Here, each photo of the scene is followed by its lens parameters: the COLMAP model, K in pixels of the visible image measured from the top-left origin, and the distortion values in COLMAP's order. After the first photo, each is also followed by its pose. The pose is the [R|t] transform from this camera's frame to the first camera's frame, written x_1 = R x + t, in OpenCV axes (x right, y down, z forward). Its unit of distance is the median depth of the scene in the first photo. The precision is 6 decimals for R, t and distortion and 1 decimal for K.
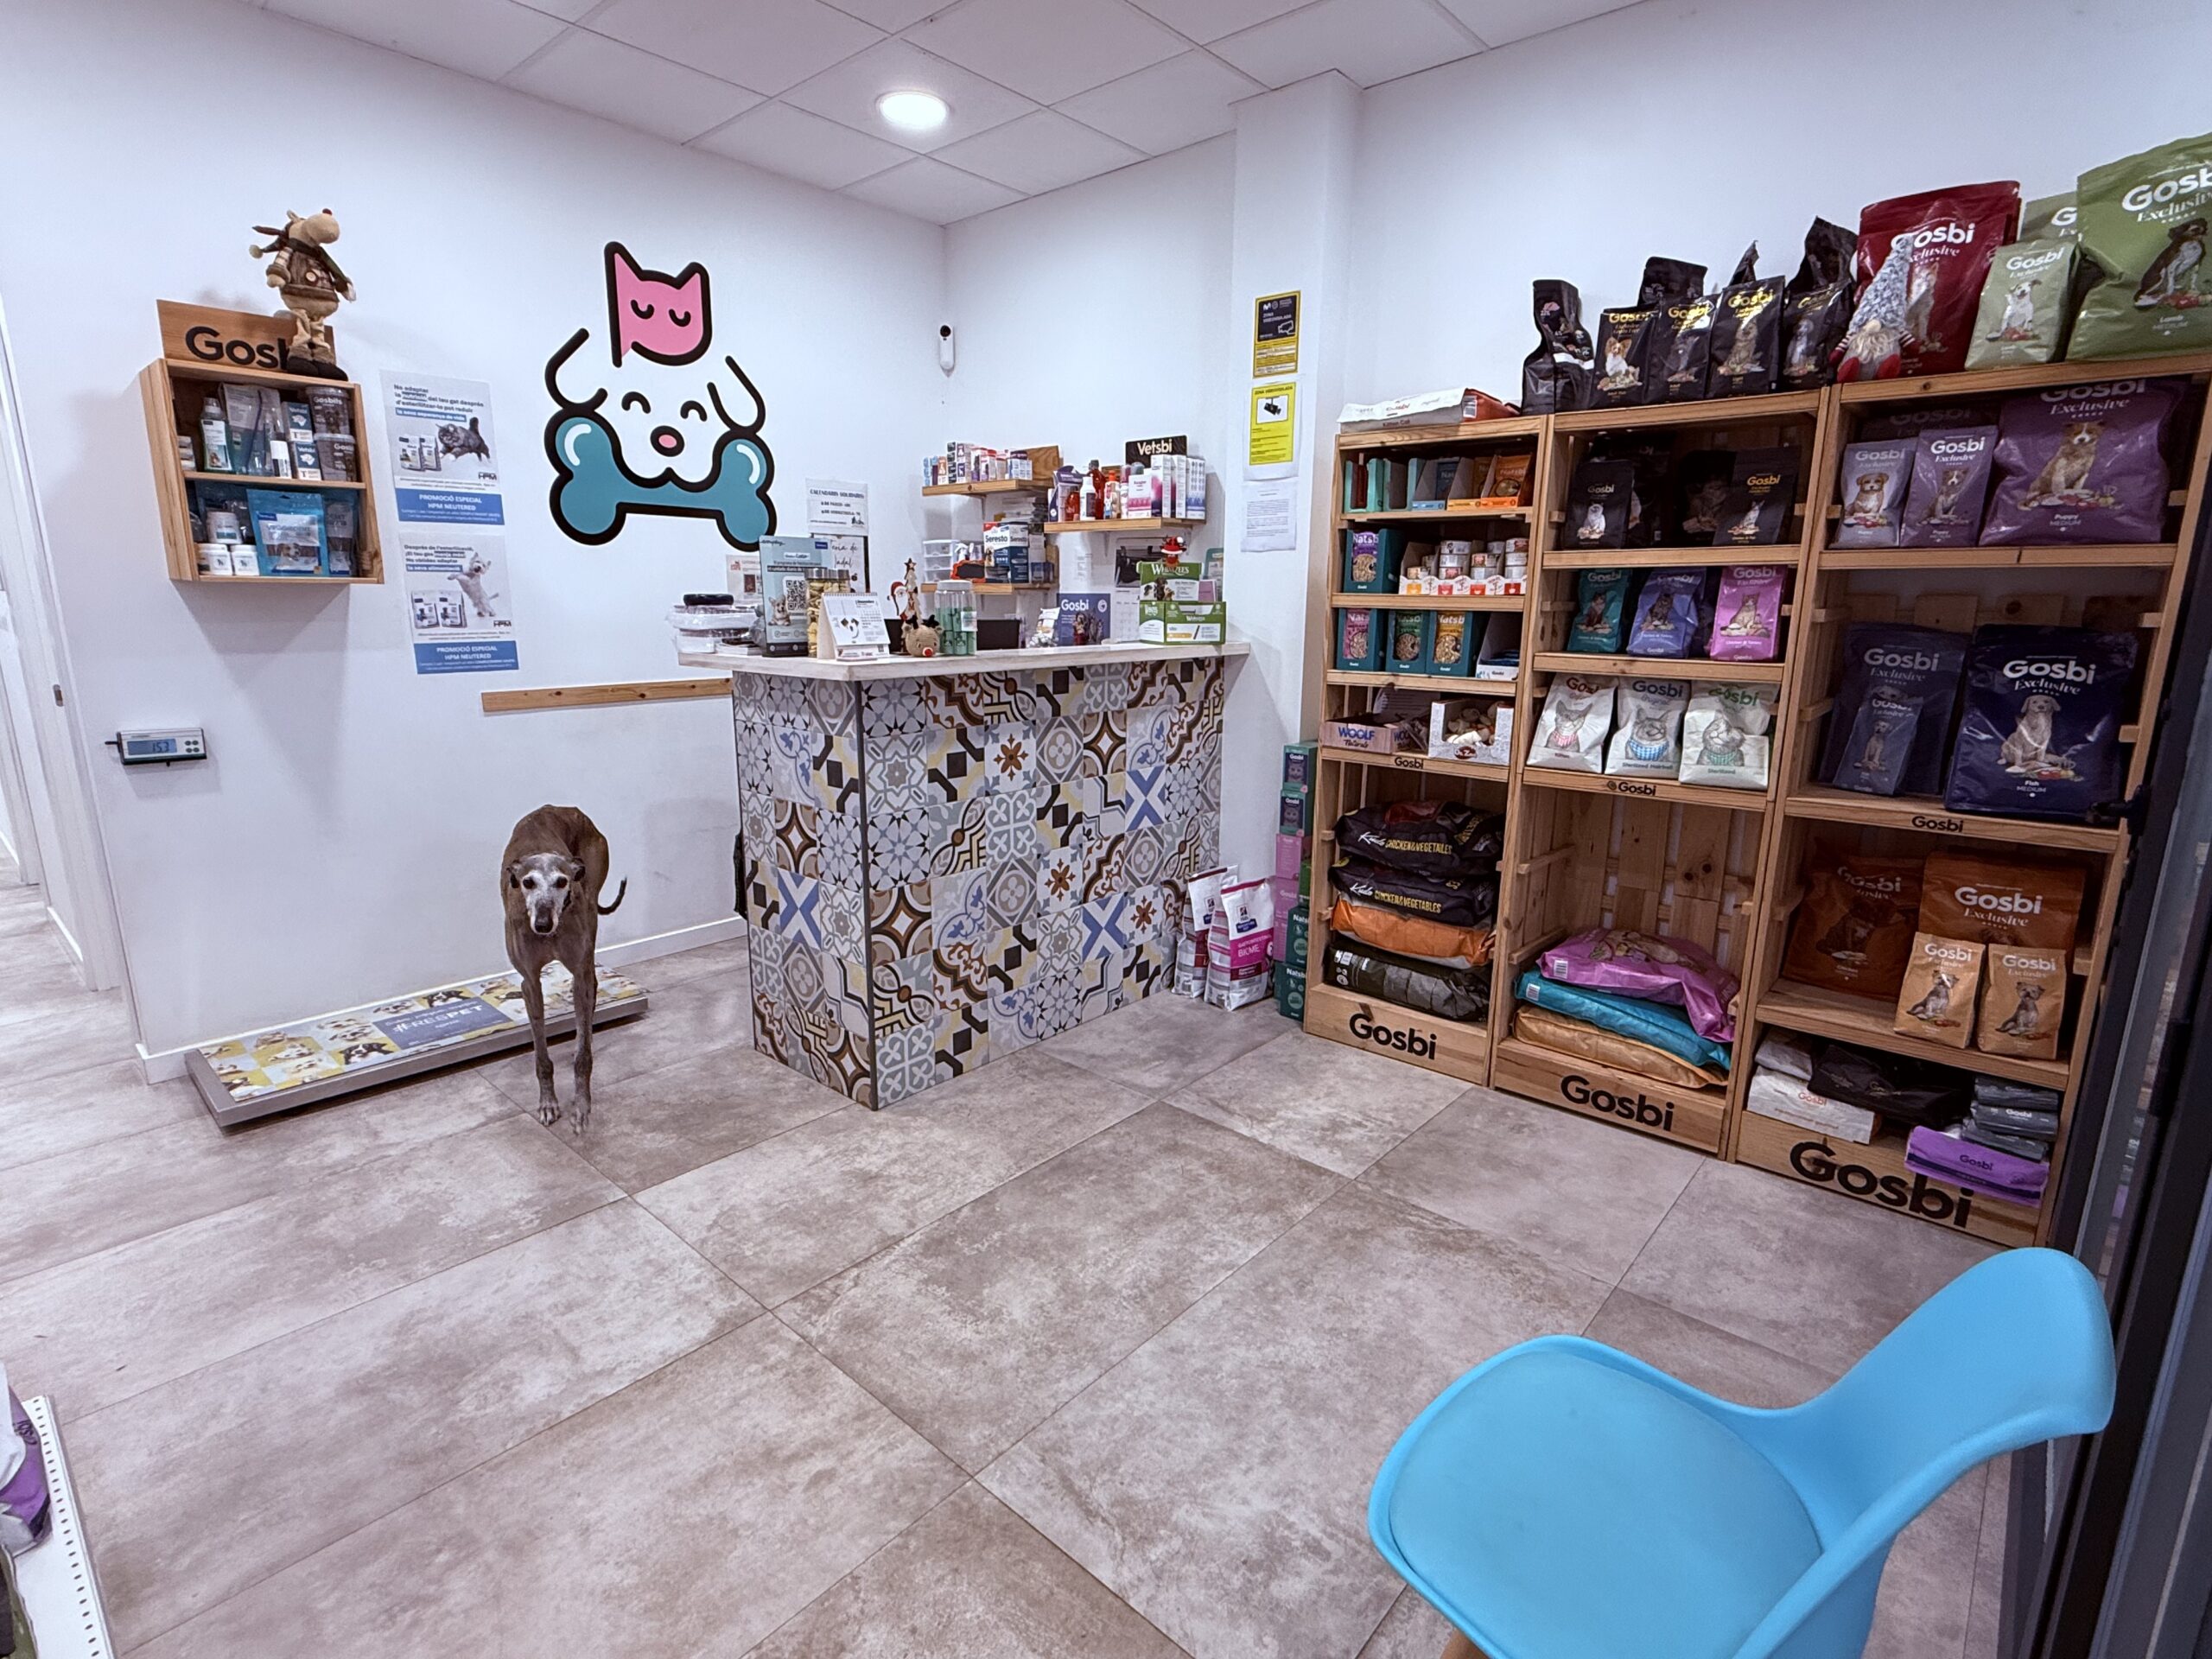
lens RADIAL K [[1089.5, 0, 1109.0], [0, 1089.5, 828.7], [0, 0, 1]] dist [-0.000289, 0.000267]
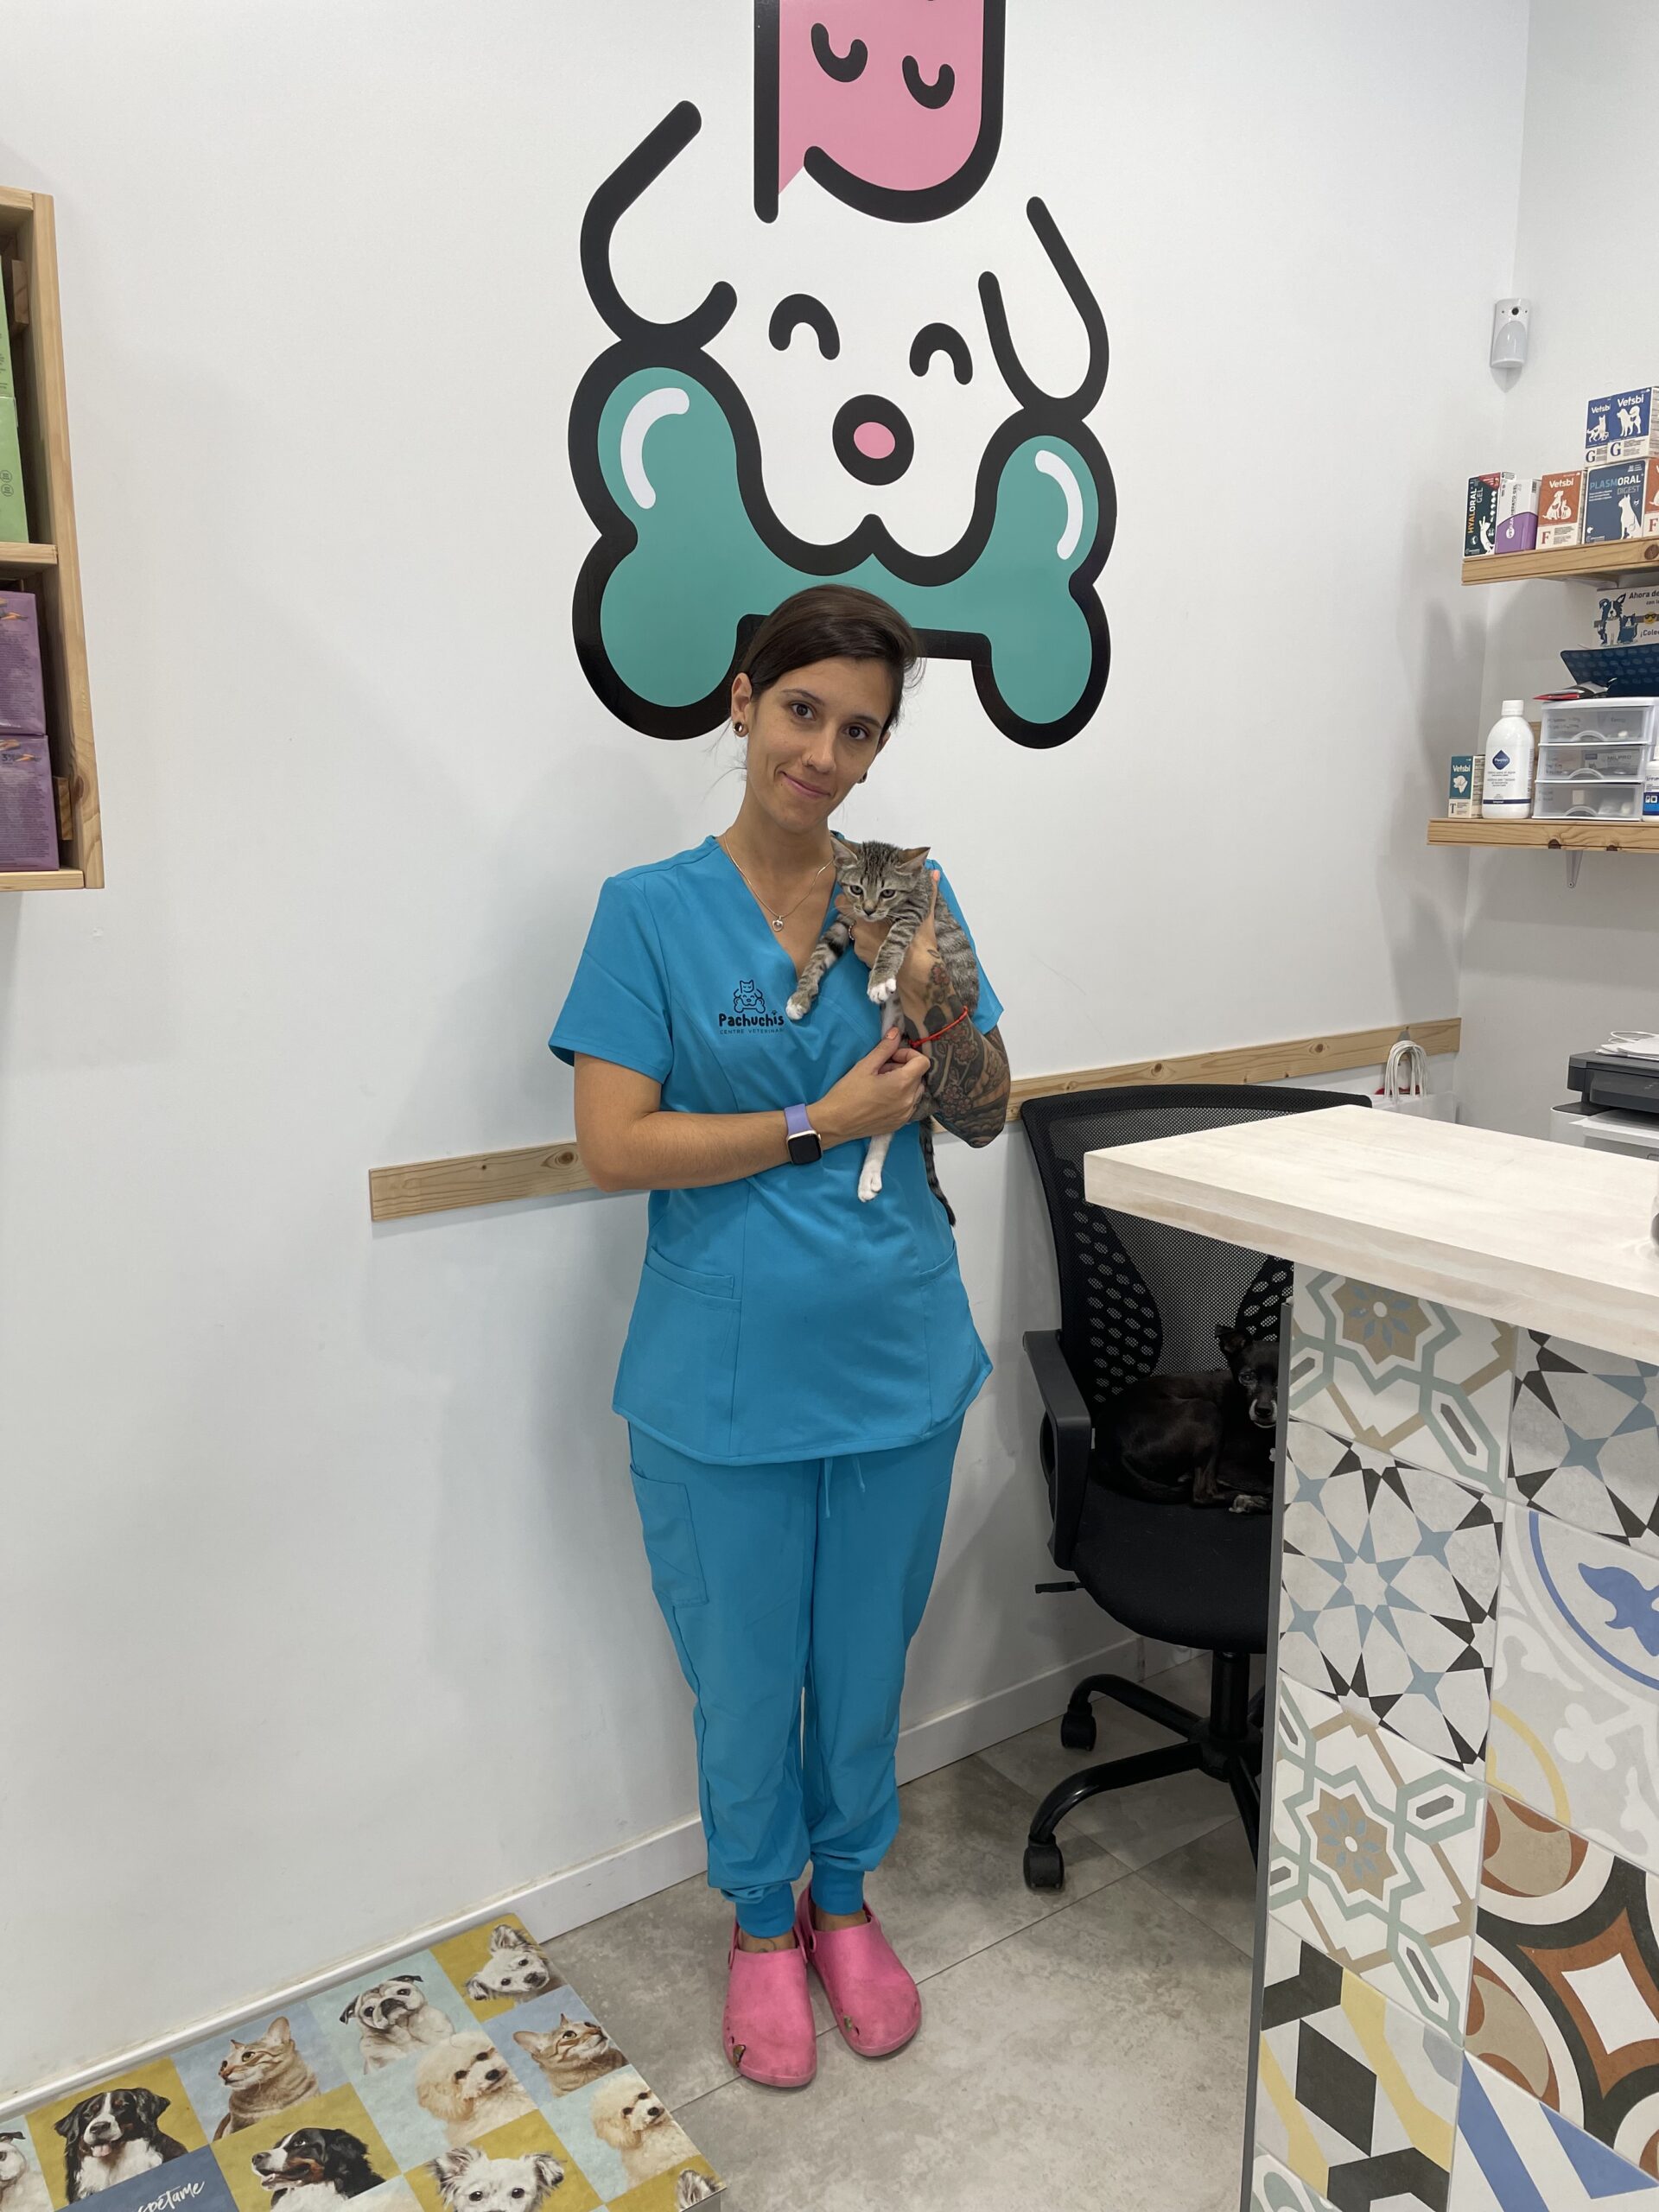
lens RADIAL K [[1692.2, 0, 829.6], [0, 1692.2, 1108.2], [0, 0, 1]] dist [0.003324, -0.005984]
pose [[0.974513, 0.032303, -0.221995, -0.296277], [-0.037788, 0.999075, -0.020504, -0.131346], [0.221128, 0.028370, 0.974832, 0.480521]]
